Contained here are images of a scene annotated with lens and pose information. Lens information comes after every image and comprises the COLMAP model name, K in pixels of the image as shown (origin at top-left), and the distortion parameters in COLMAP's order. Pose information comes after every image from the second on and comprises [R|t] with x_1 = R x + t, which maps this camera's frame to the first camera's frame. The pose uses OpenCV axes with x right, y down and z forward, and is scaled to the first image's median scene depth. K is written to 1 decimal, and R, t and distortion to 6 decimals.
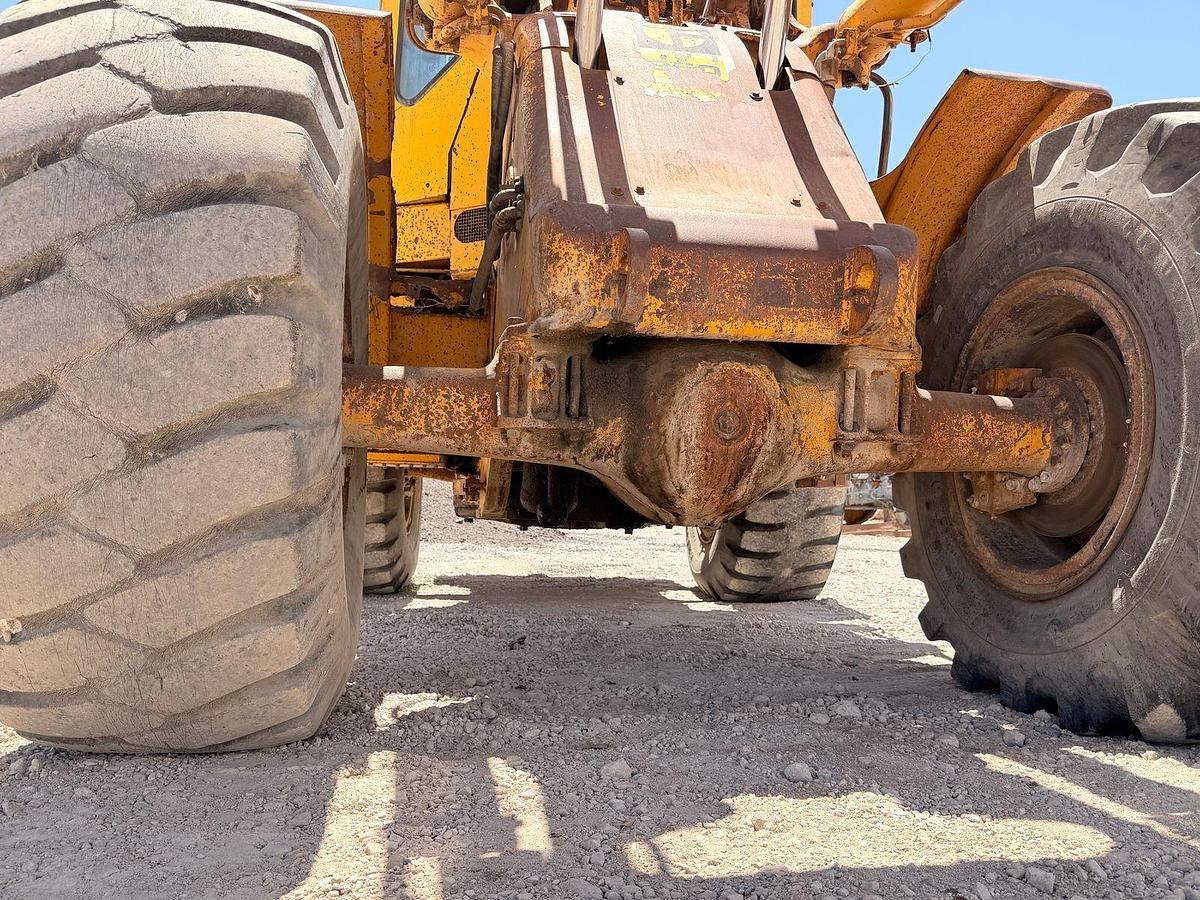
lens RADIAL K [[983.7, 0, 557.0], [0, 983.7, 496.3], [0, 0, 1]] dist [-0.006742, -0.008259]
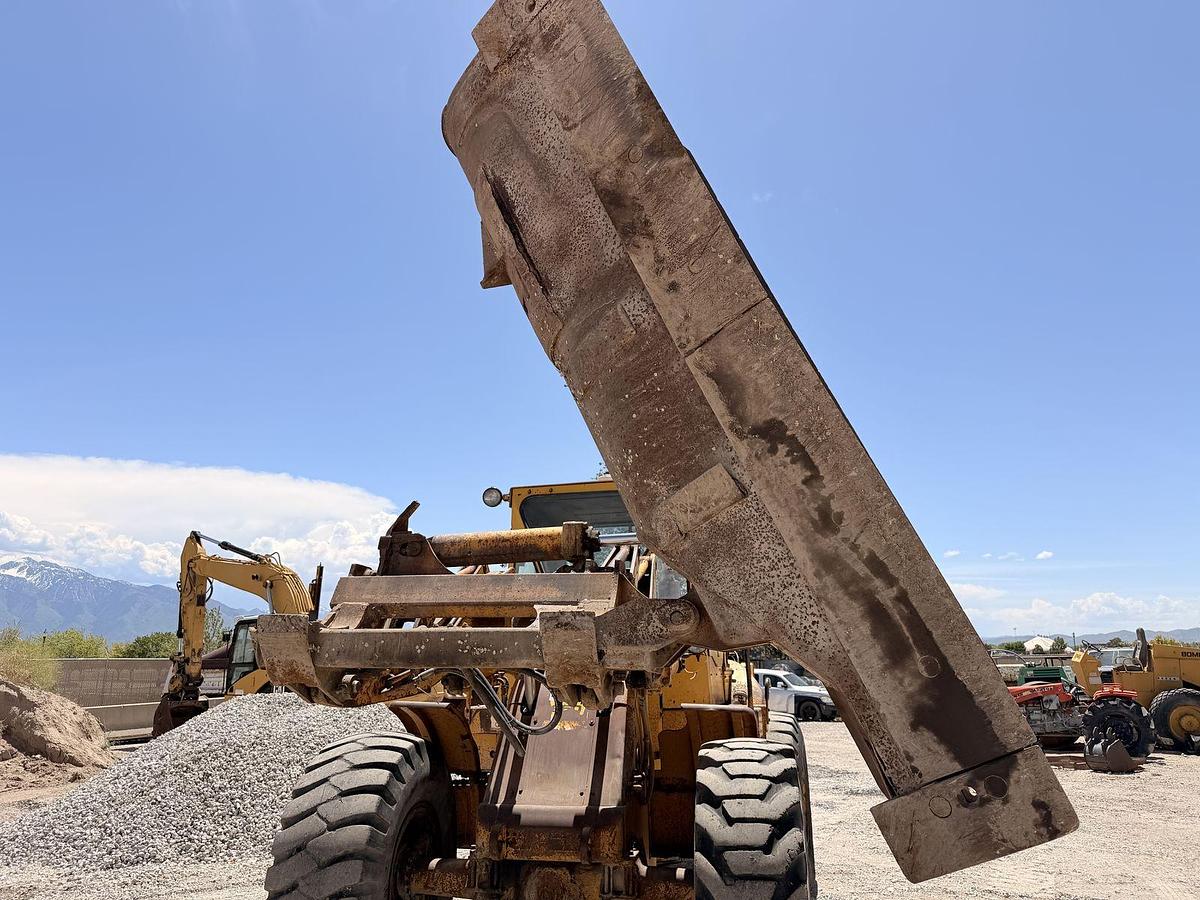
lens RADIAL K [[804.8, 0, 599.3], [0, 804.8, 464.1], [0, 0, 1]] dist [0.002242, 0.000951]
pose [[0.954704, -0.101876, -0.279573, 1.052345], [0.022522, 0.961609, -0.273498, -0.602998], [0.296703, 0.254813, 0.920346, -1.229986]]
